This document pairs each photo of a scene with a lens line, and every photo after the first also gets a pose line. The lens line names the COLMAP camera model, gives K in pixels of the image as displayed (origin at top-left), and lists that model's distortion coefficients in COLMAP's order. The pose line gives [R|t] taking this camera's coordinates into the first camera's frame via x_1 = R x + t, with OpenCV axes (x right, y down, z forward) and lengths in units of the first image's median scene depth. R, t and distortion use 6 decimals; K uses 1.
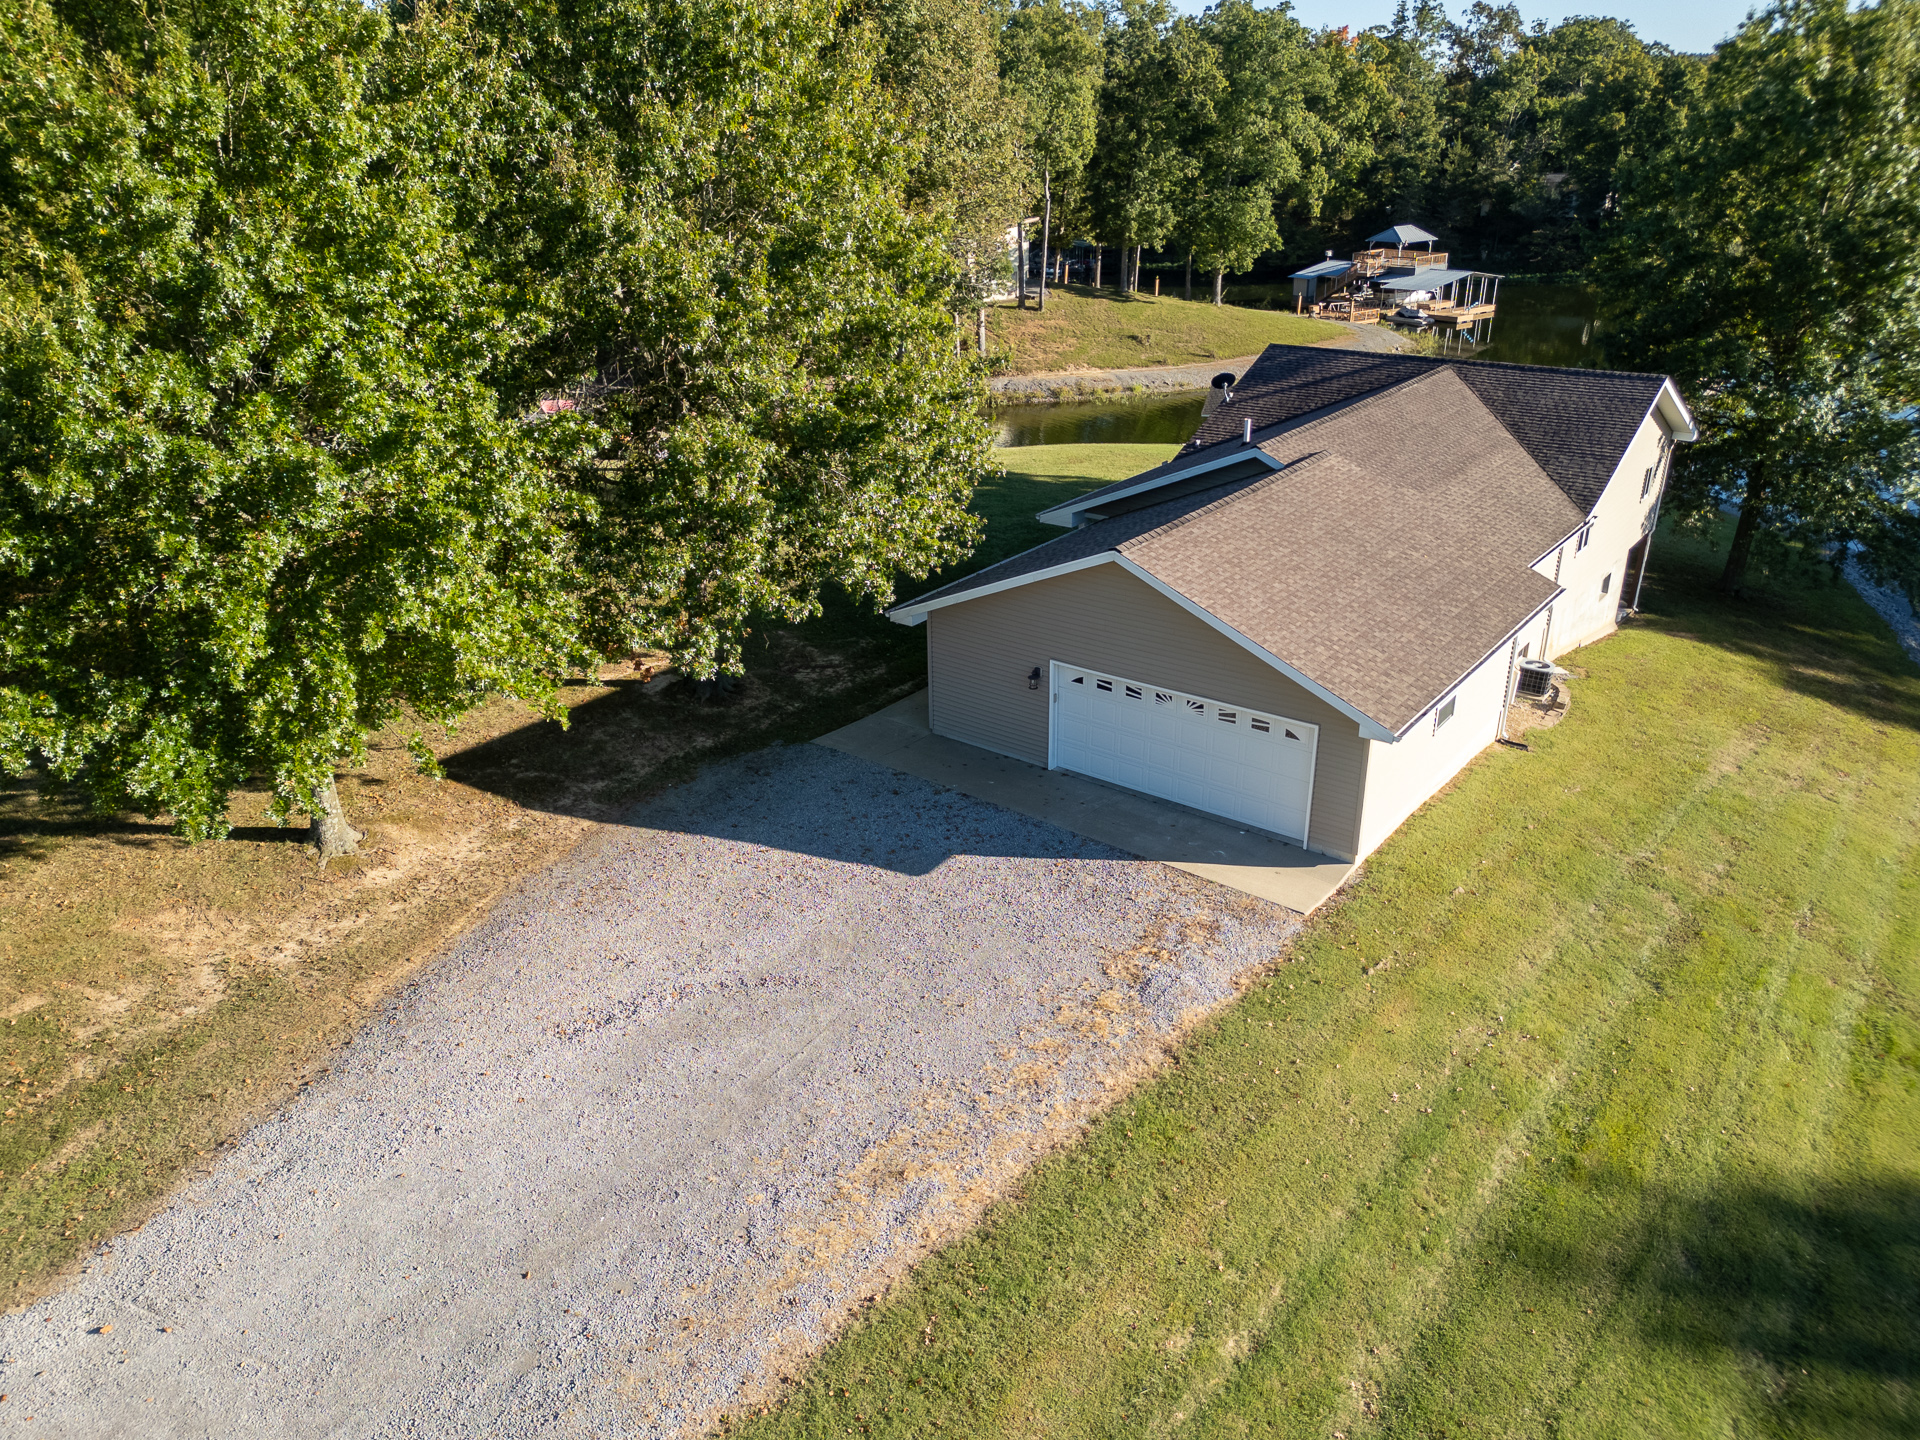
lens RADIAL K [[1370.2, 0, 978.0], [0, 1370.2, 710.5], [0, 0, 1]] dist [0.063537, -0.057727]
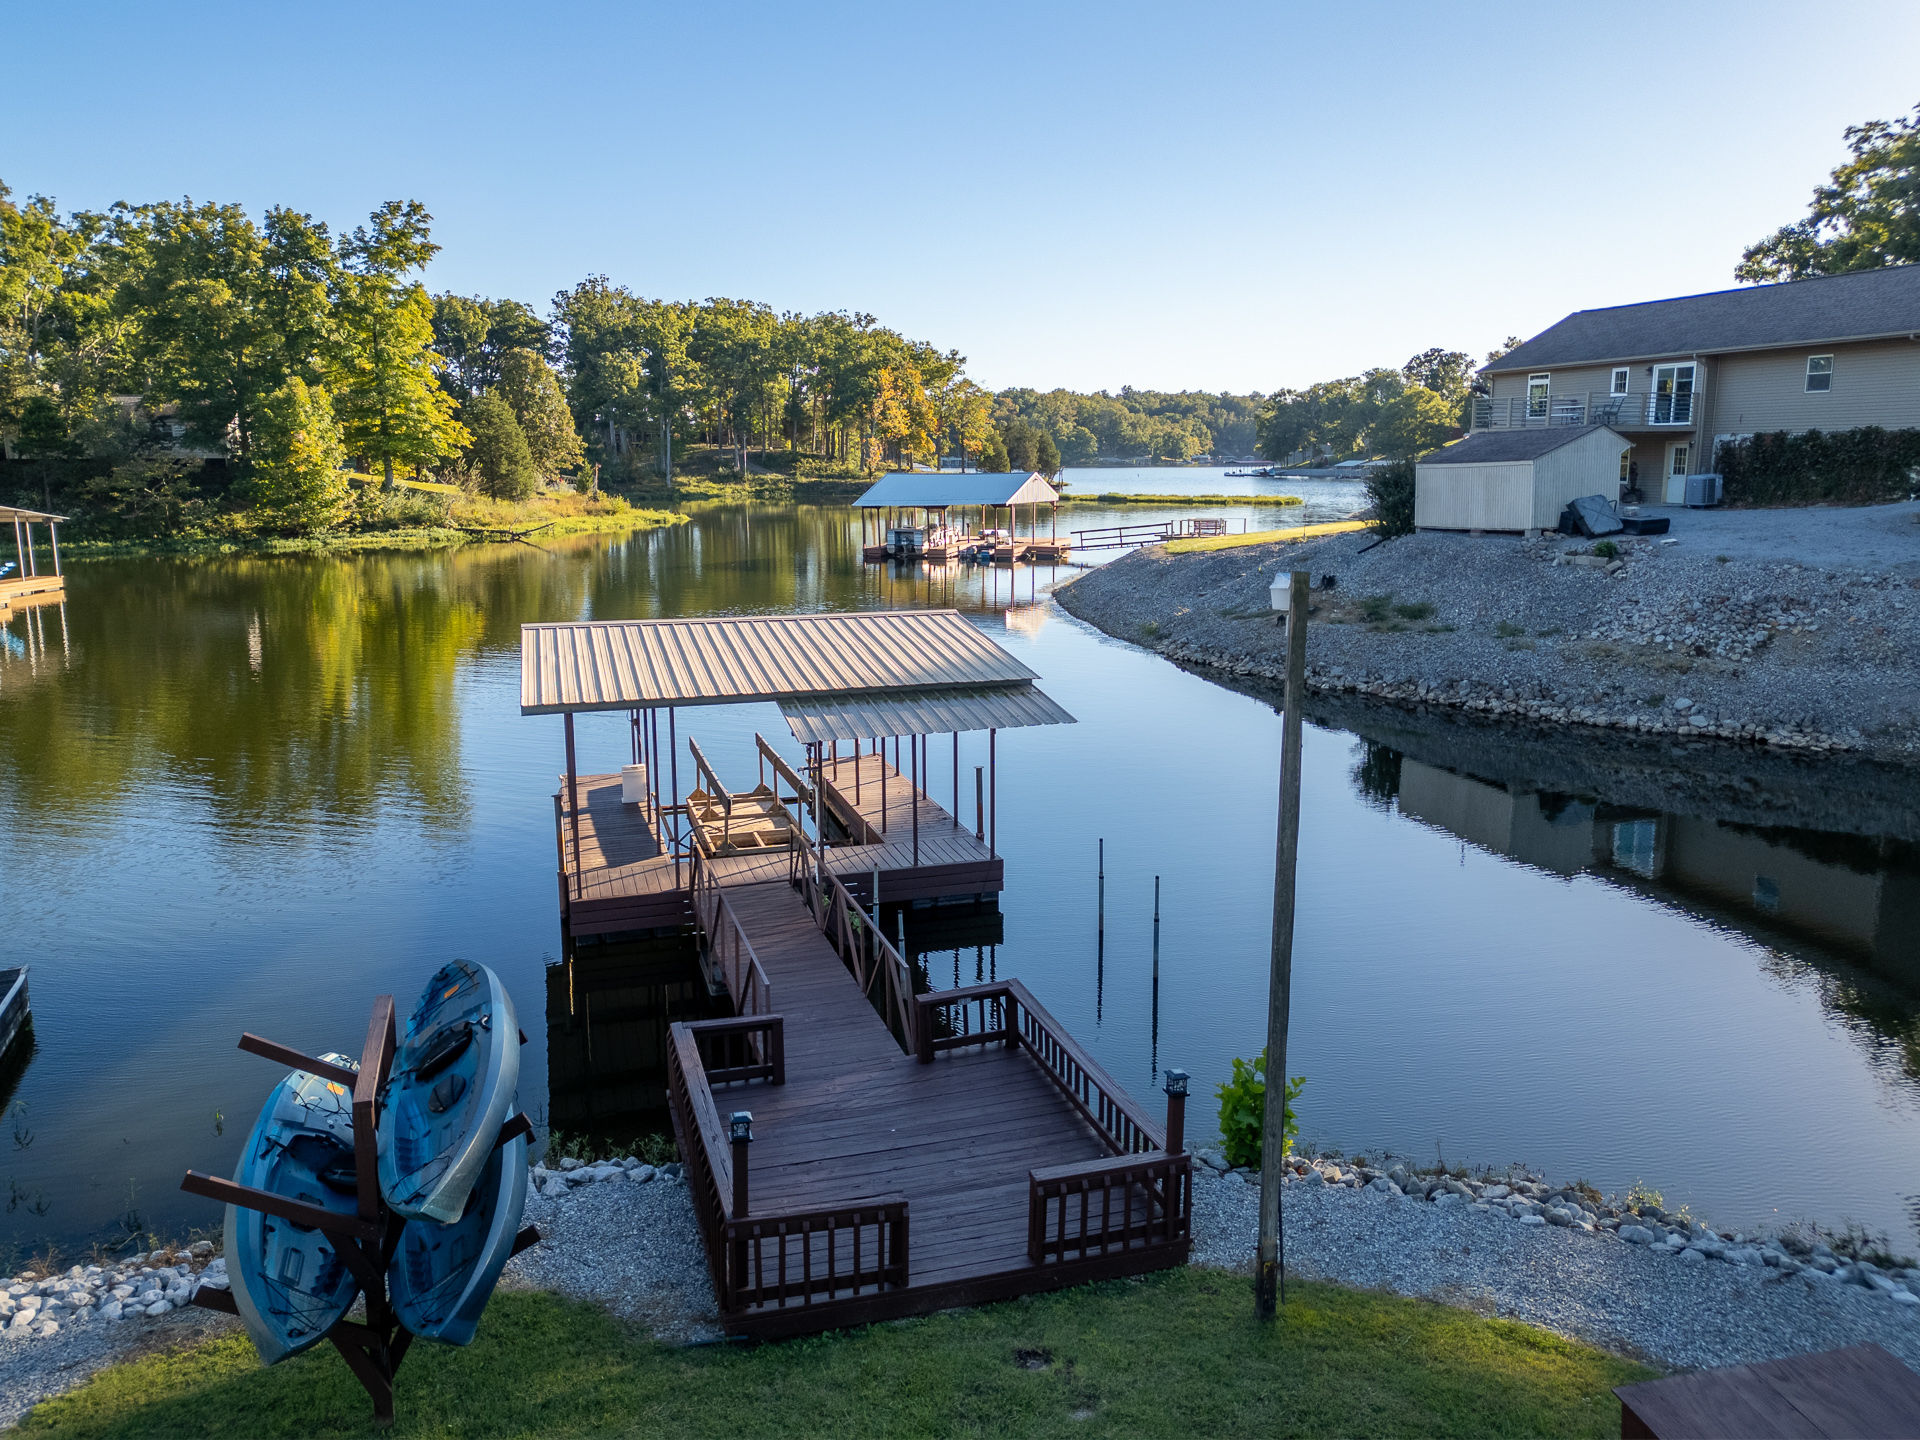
lens RADIAL K [[1370.2, 0, 957.6], [0, 1370.2, 707.2], [0, 0, 1]] dist [0.063537, -0.057727]
pose [[0.620874, -0.128442, 0.773317, 0.186524], [0.306901, 0.947569, -0.089017, -0.112577], [-0.721338, 0.292600, 0.627740, 0.486326]]
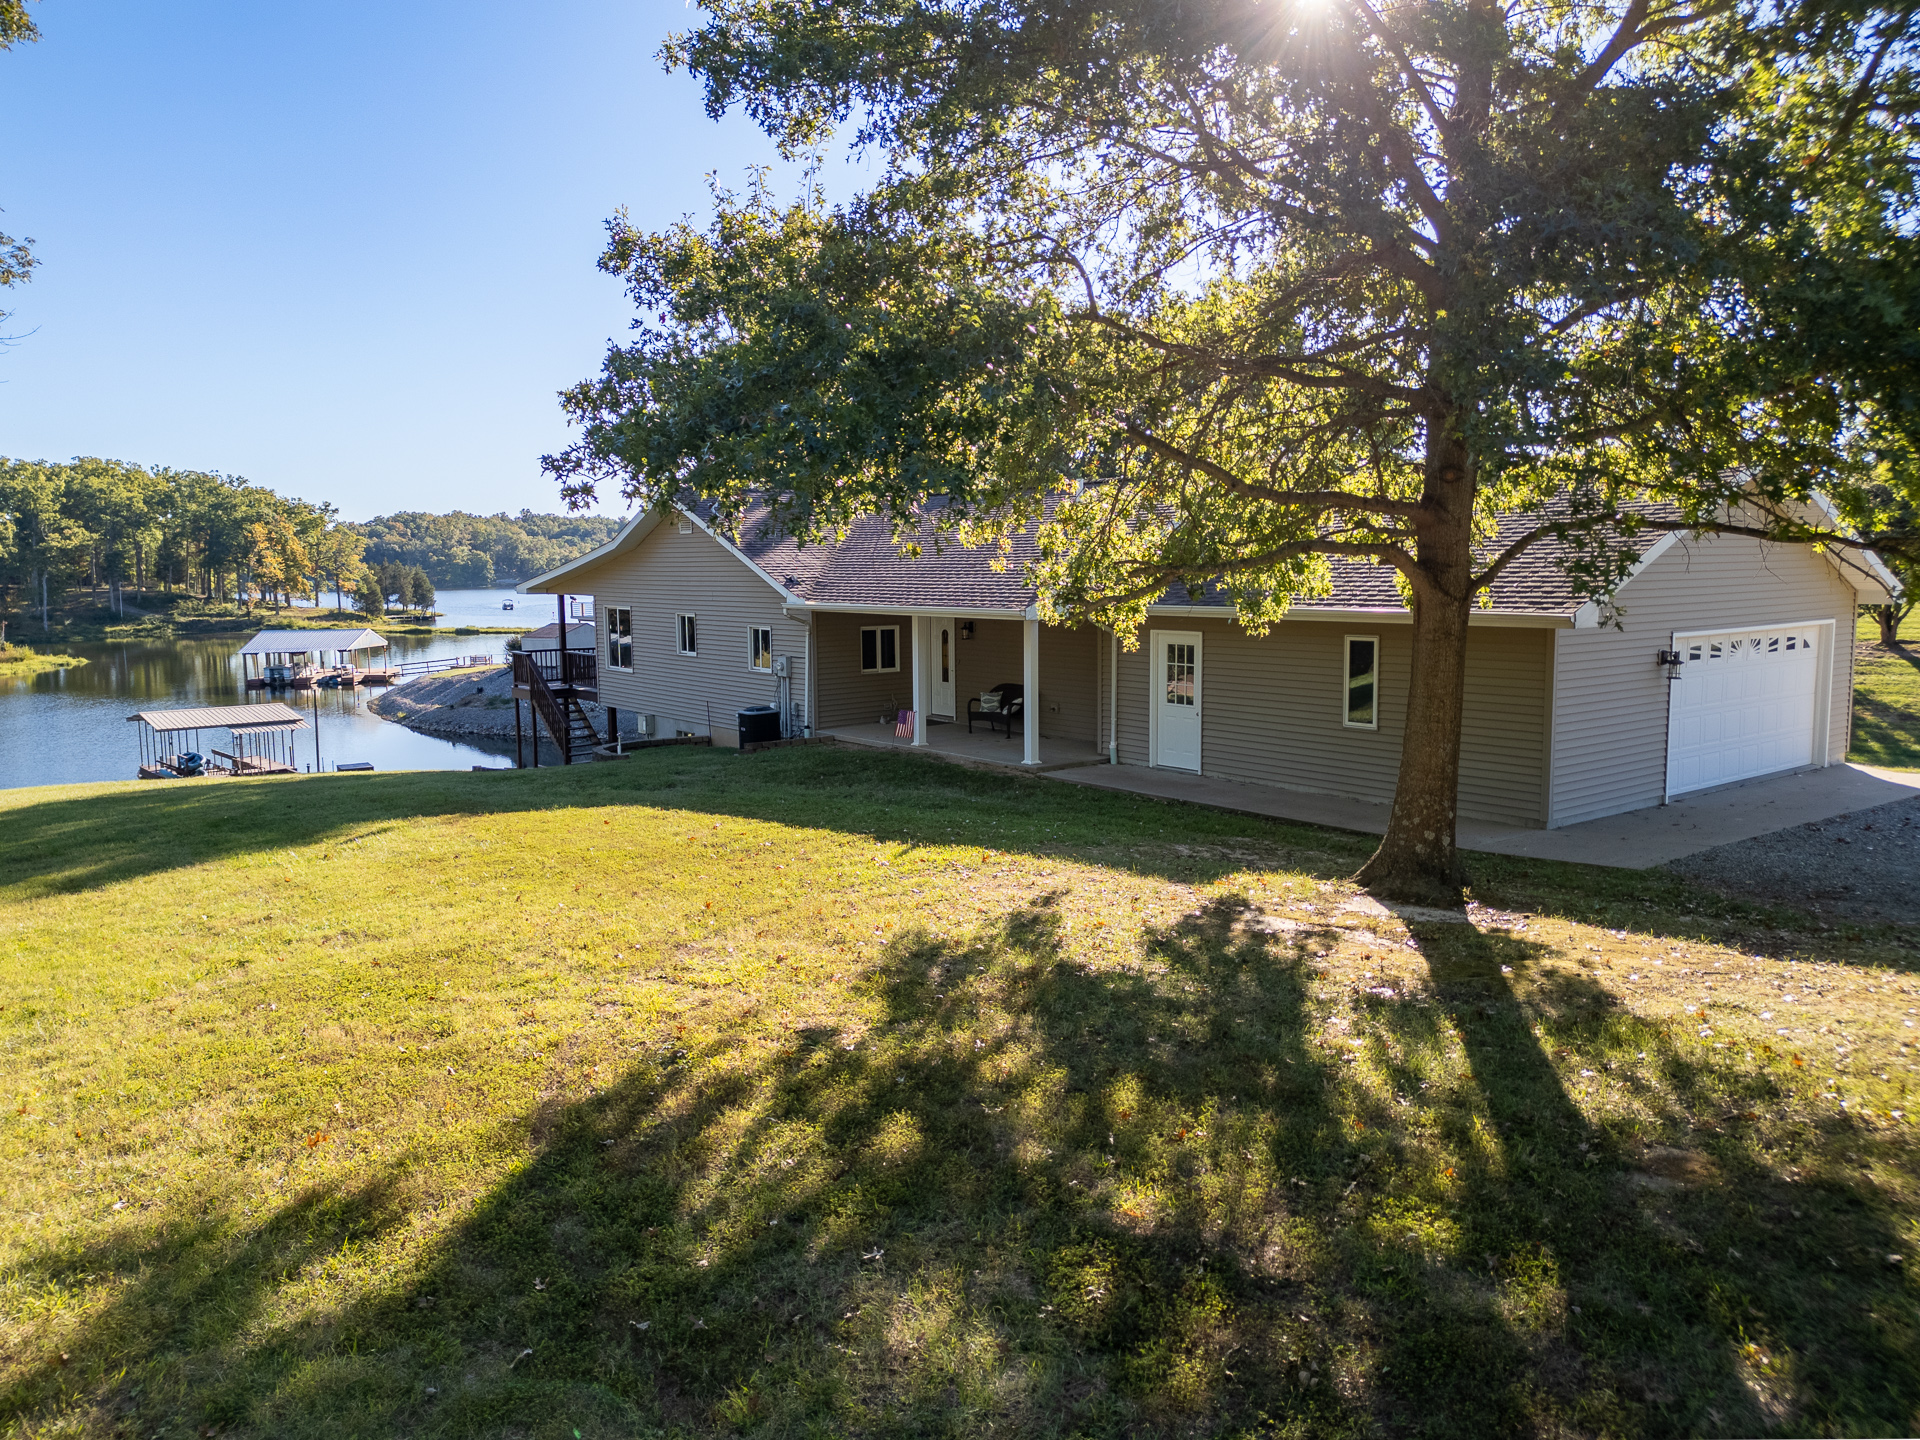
lens RADIAL K [[1370.2, 0, 946.6], [0, 1370.2, 699.8], [0, 0, 1]] dist [0.063537, -0.057727]
pose [[0.263436, -0.082137, 0.961174, -0.133841], [0.390618, 0.920114, -0.028432, -0.023945], [-0.882054, 0.382942, 0.274475, 0.211470]]
